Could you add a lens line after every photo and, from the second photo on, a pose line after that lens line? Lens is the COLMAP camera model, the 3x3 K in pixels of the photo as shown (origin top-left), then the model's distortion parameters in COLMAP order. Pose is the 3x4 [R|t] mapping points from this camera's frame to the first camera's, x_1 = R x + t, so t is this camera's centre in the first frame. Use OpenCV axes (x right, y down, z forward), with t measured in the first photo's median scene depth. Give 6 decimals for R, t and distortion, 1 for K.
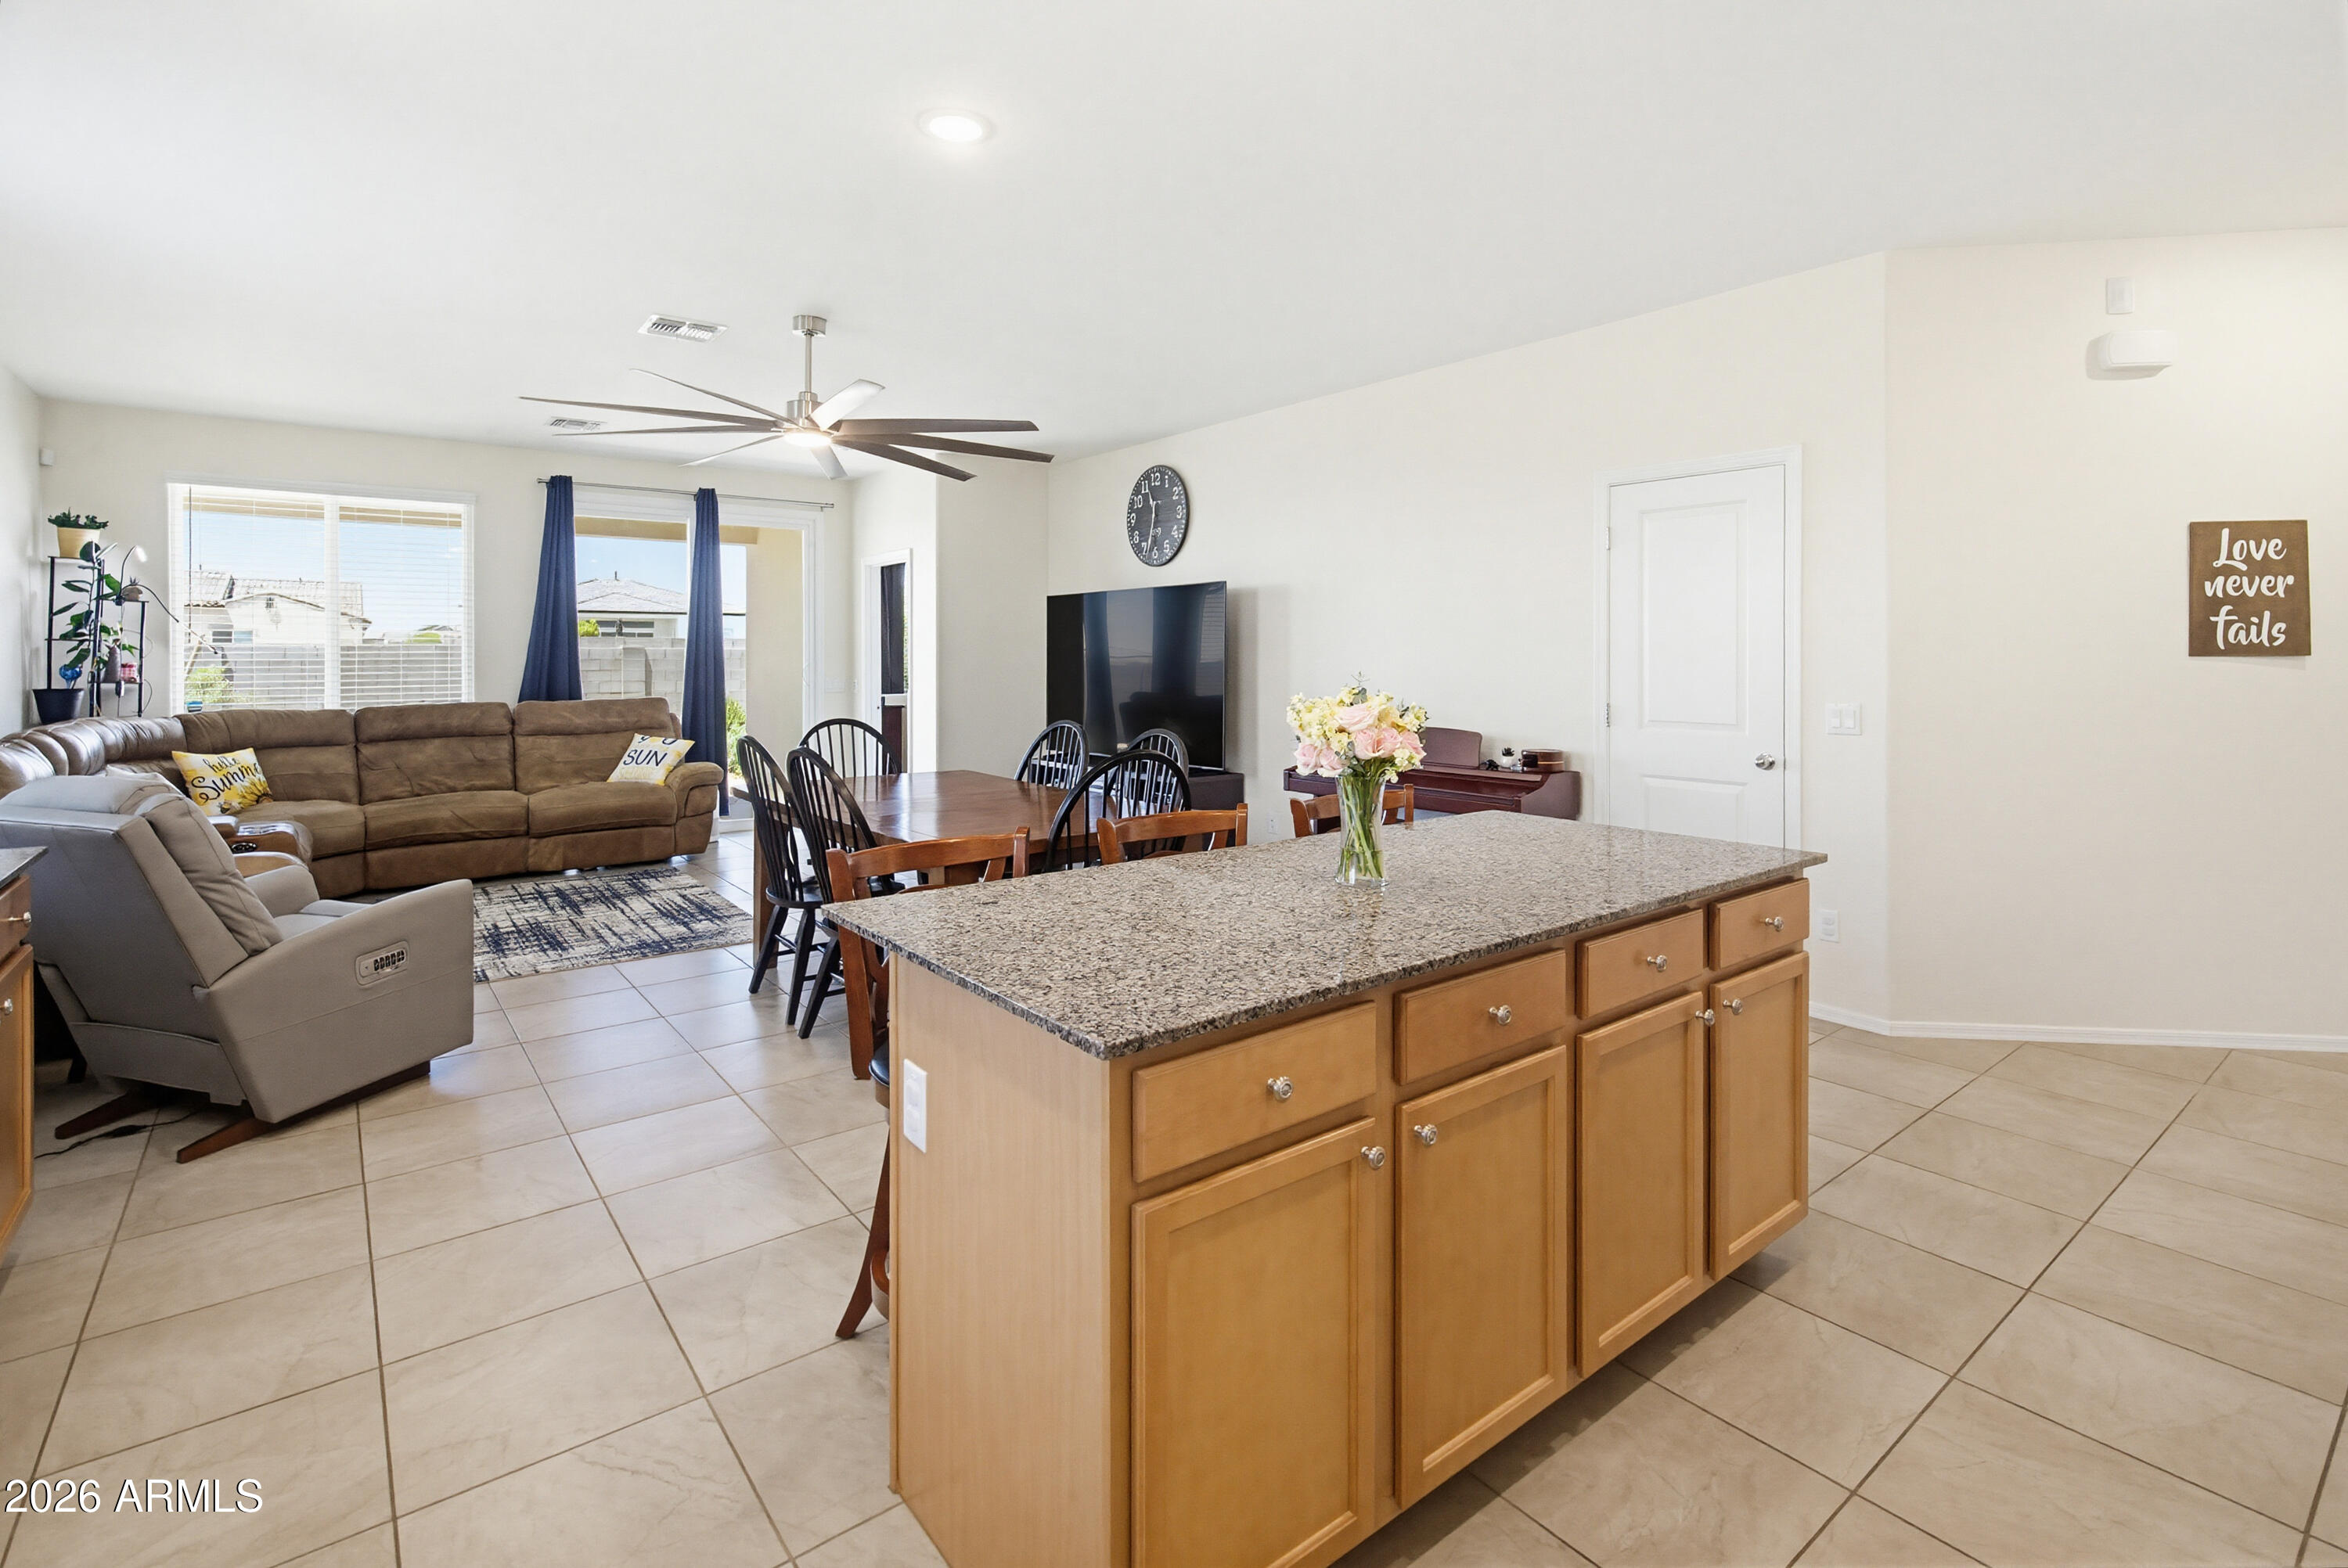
lens RADIAL K [[1098.5, 0, 1171.7], [0, 1098.5, 655.8], [0, 0, 1]] dist [-0.001983, 0.003225]
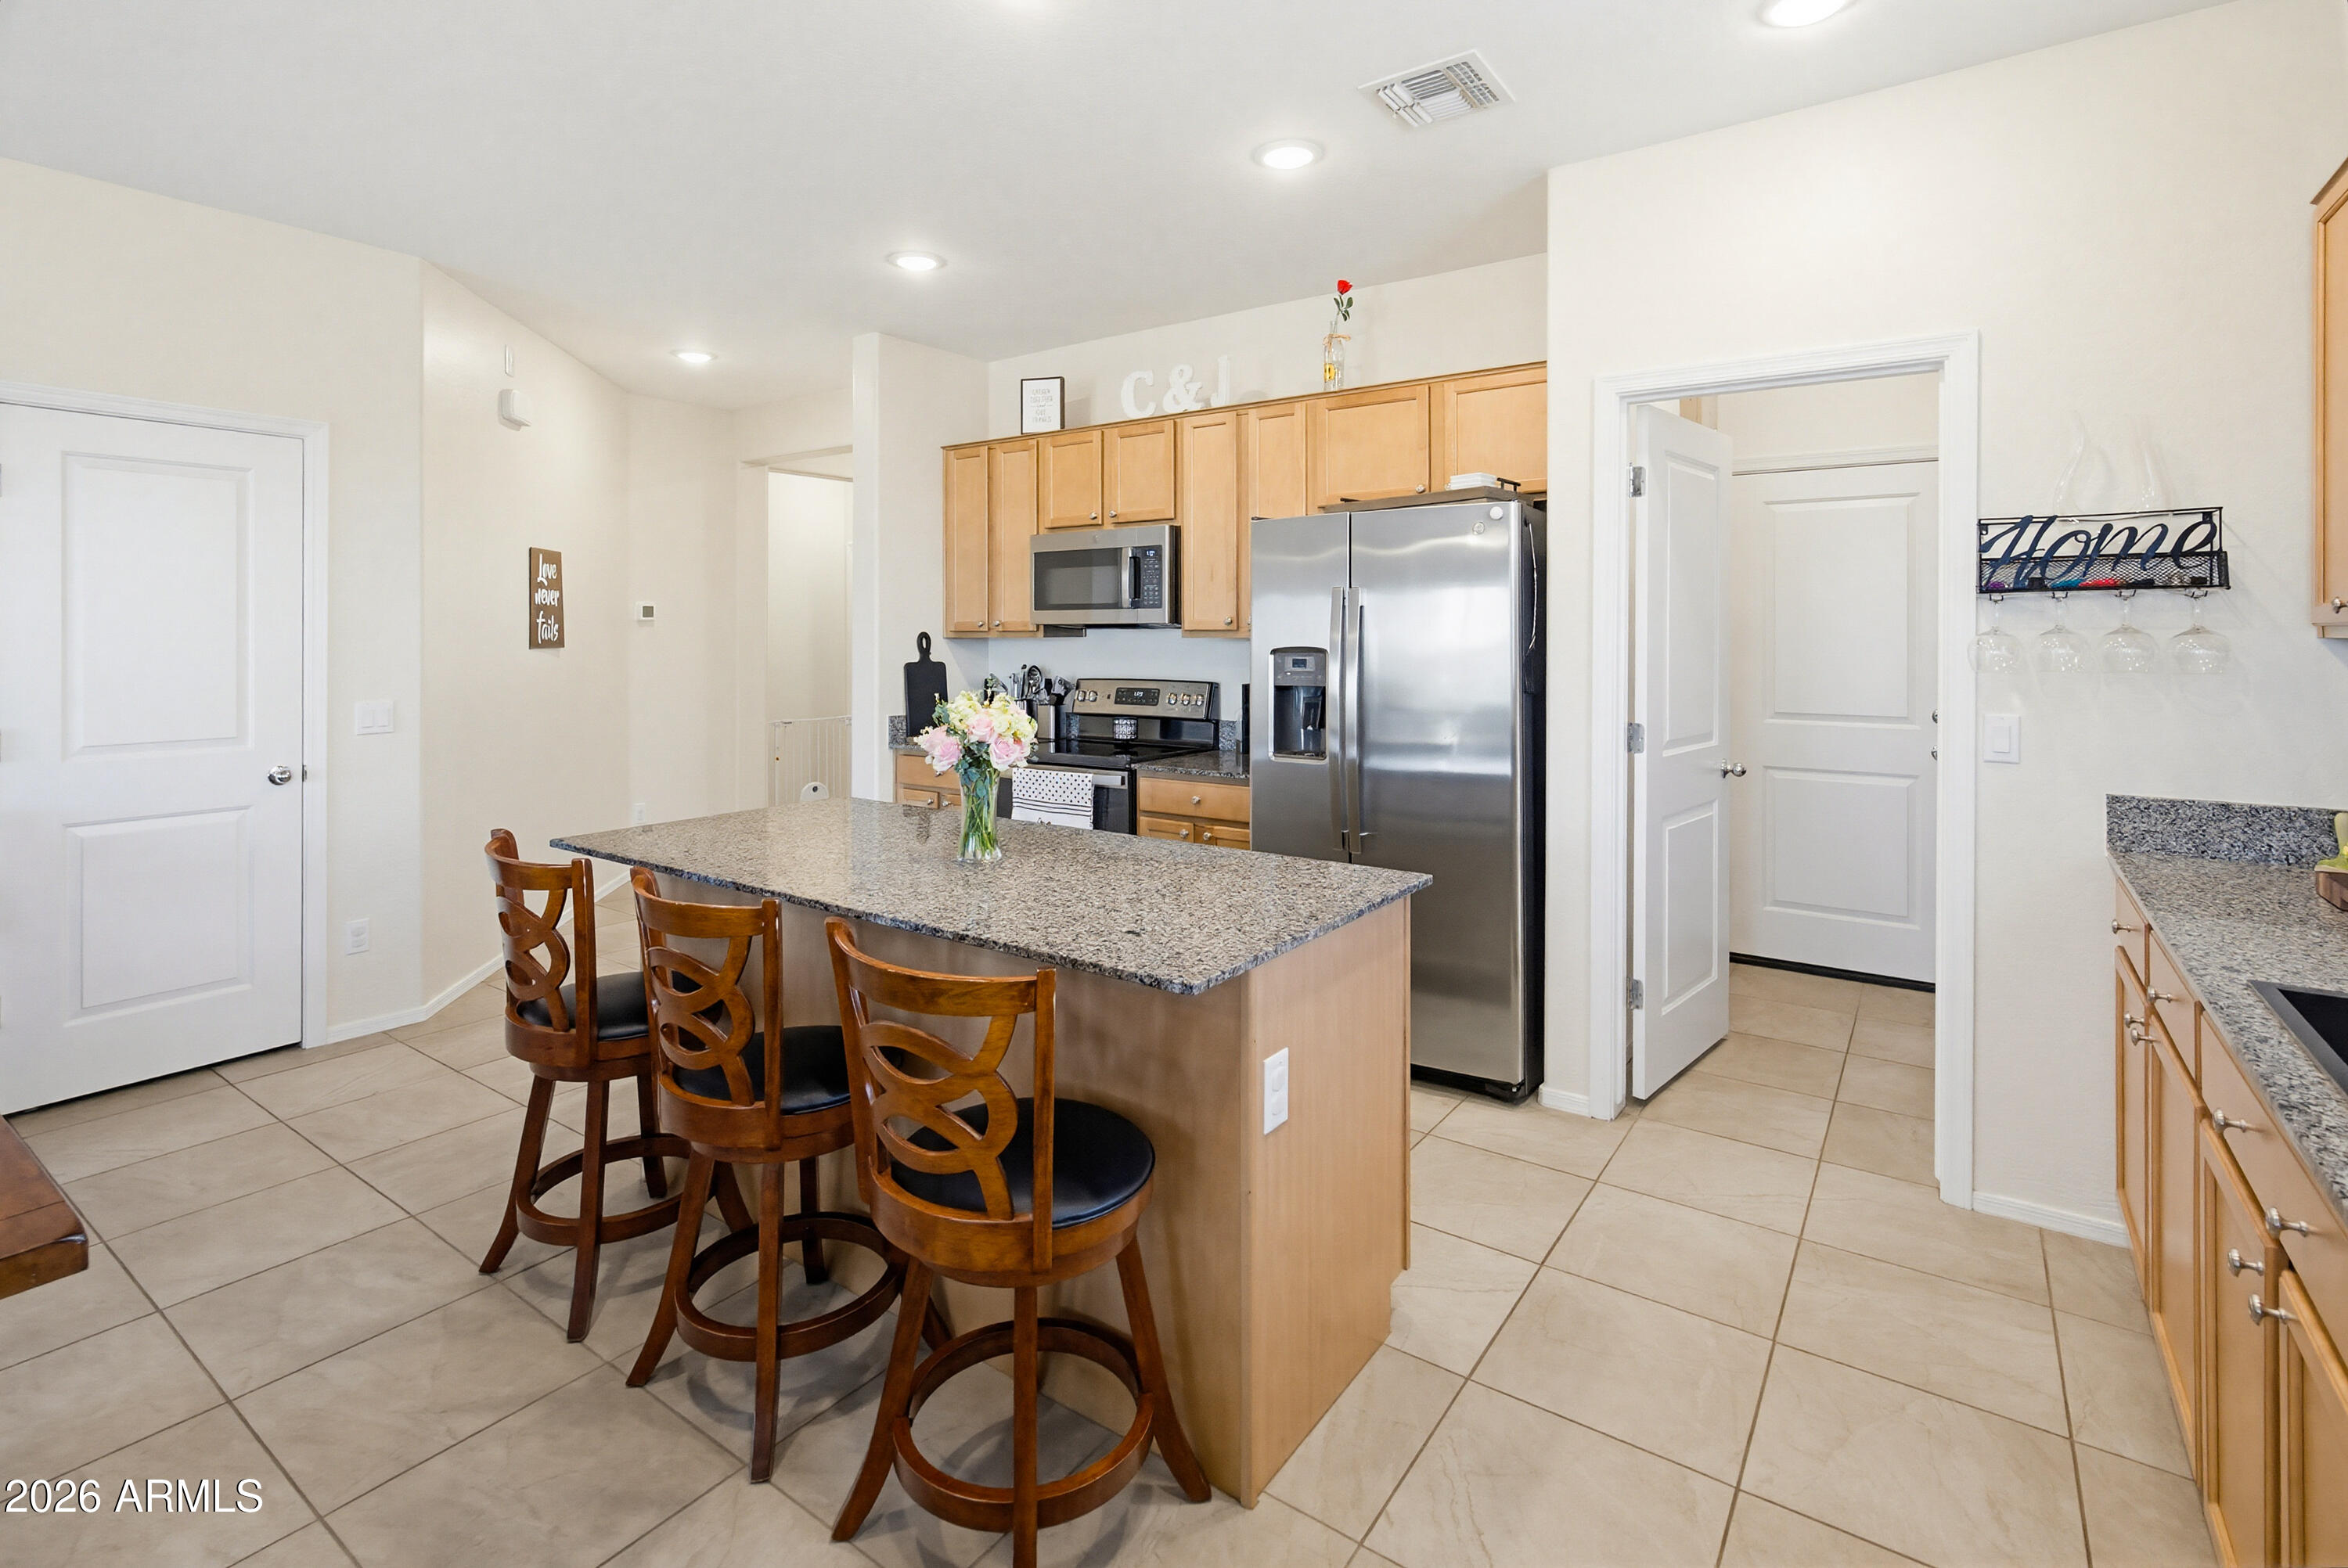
lens RADIAL K [[1098.5, 0, 1184.9], [0, 1098.5, 638.3], [0, 0, 1]] dist [-0.001983, 0.003225]
pose [[-0.291857, -0.004144, 0.956453, -0.313513], [-0.000128, 0.999991, 0.004293, -0.010113], [-0.956462, 0.001131, -0.291855, 0.359231]]
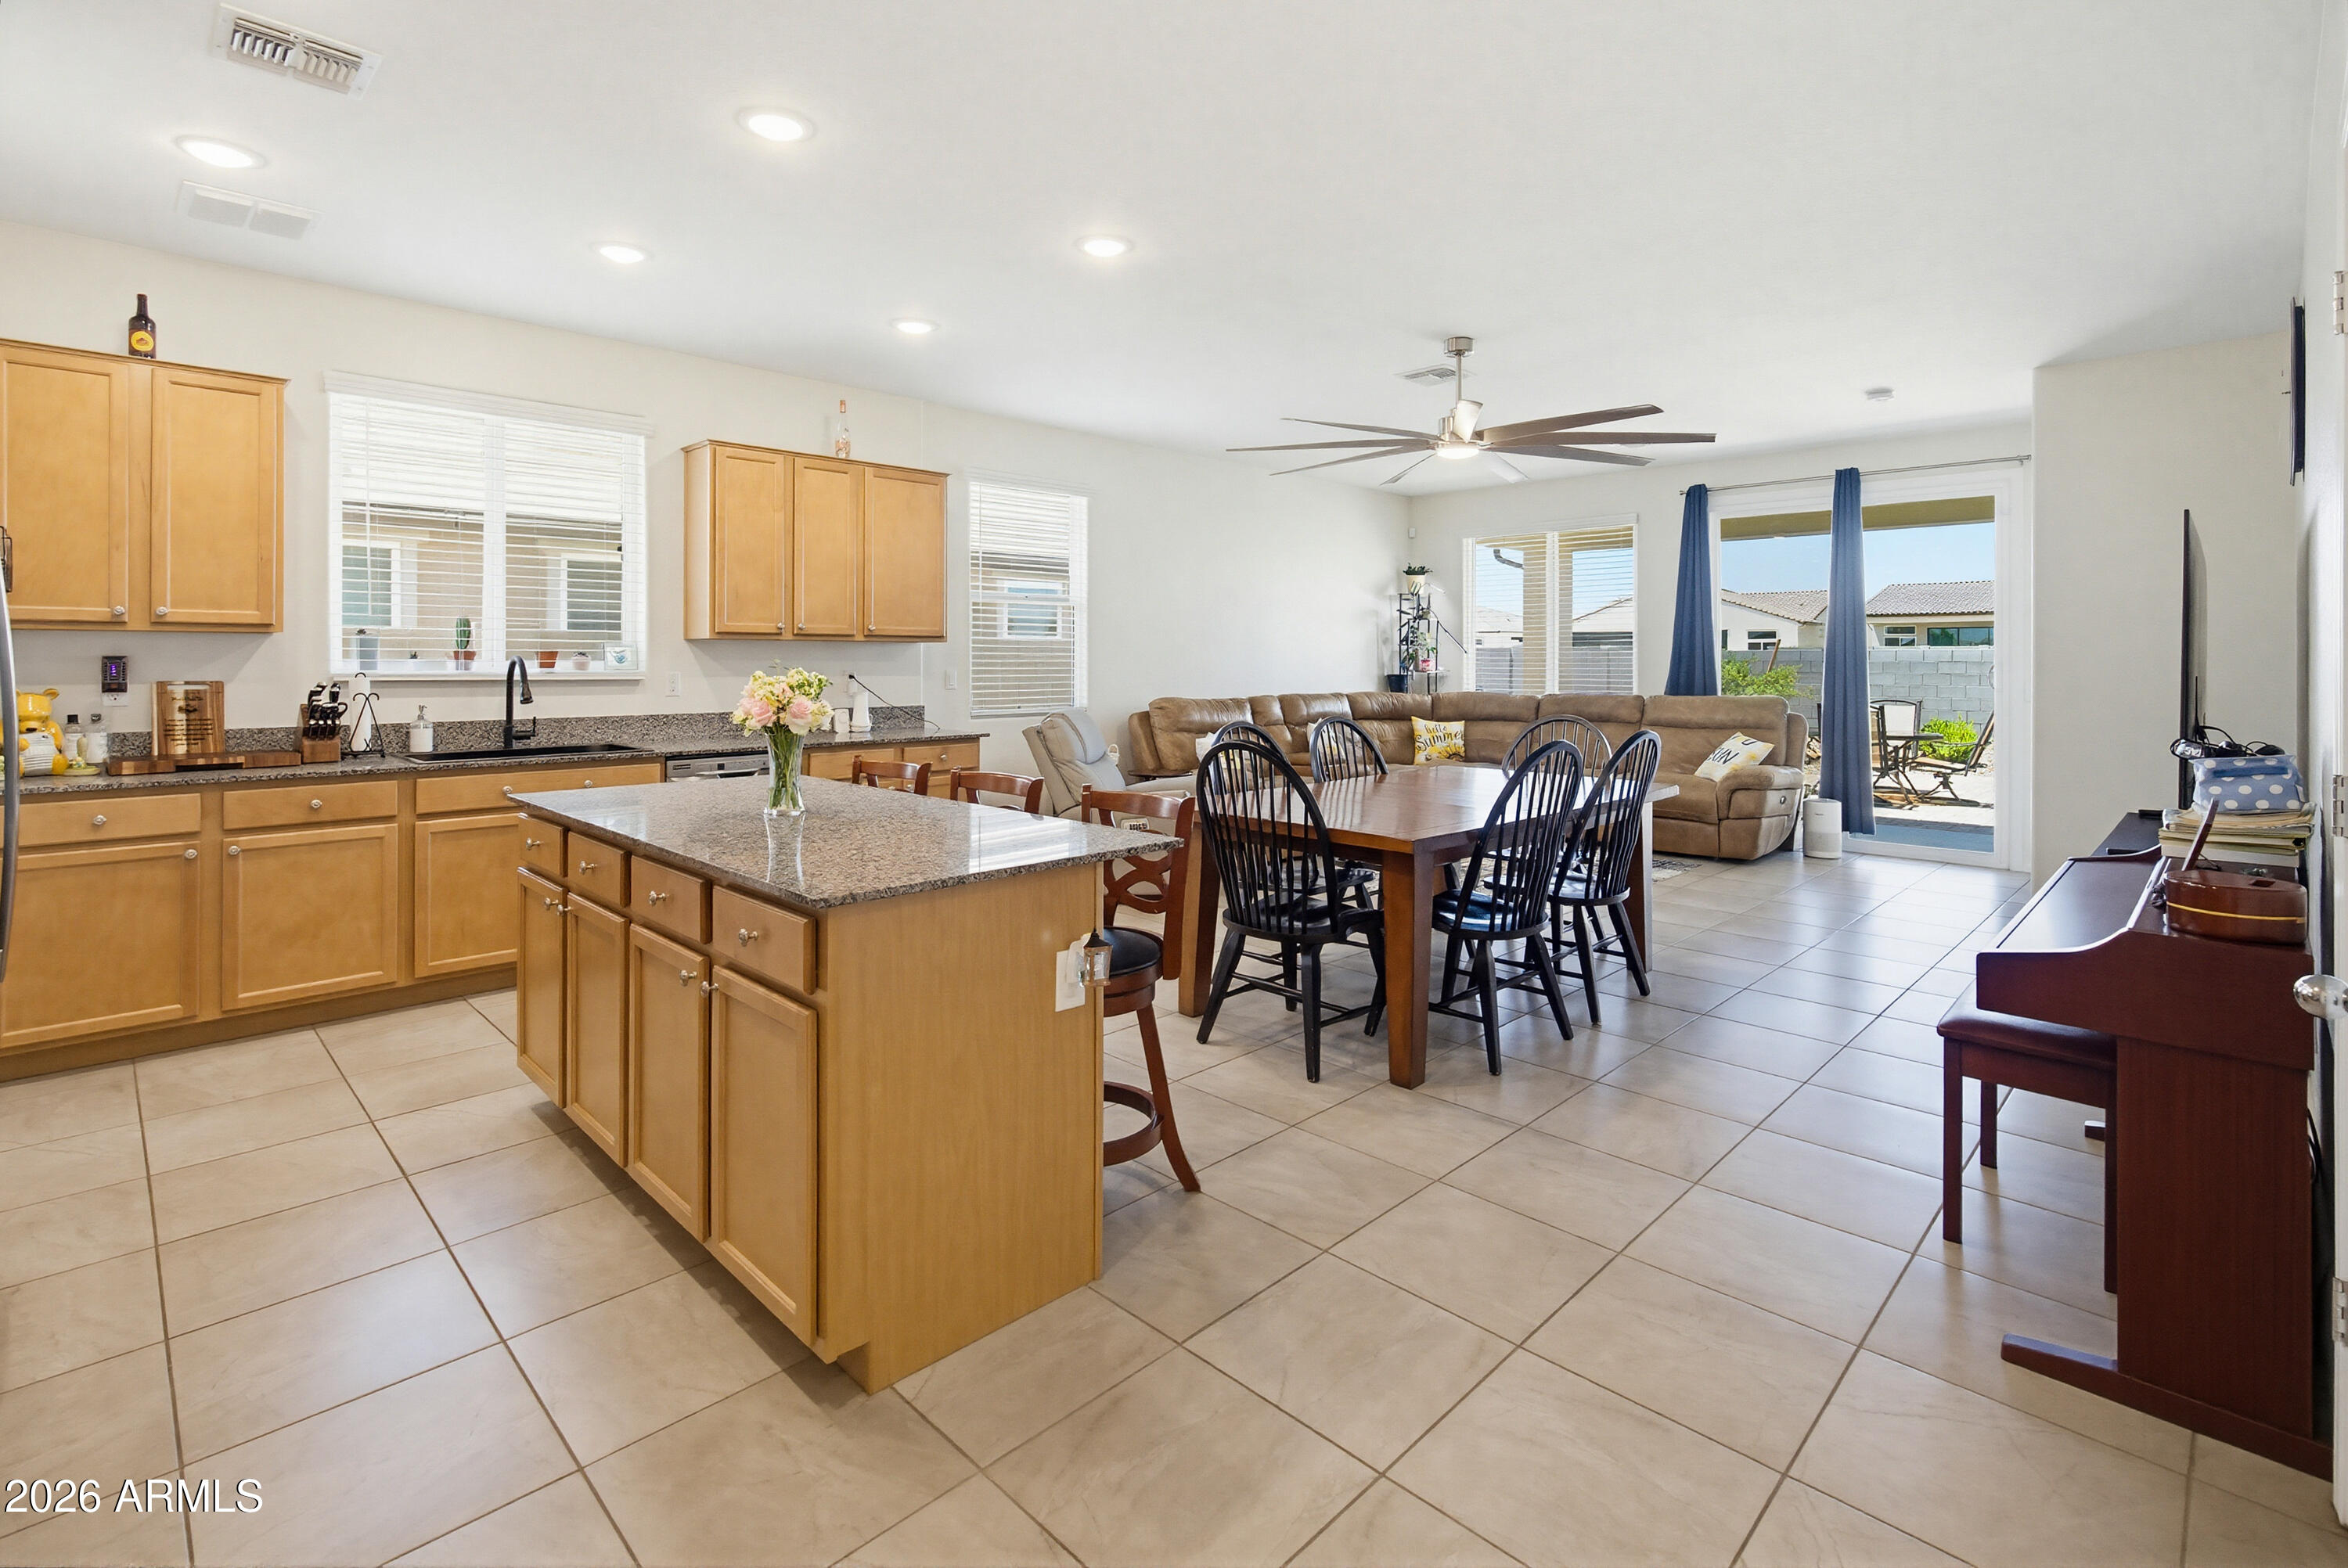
lens RADIAL K [[1098.5, 0, 1168.0], [0, 1098.5, 650.8], [0, 0, 1]] dist [-0.001983, 0.003225]
pose [[0.116397, -0.006771, -0.993180, 0.497672], [-0.001499, 0.999974, -0.006993, 0.004900], [0.993202, 0.002302, 0.116384, 0.413739]]
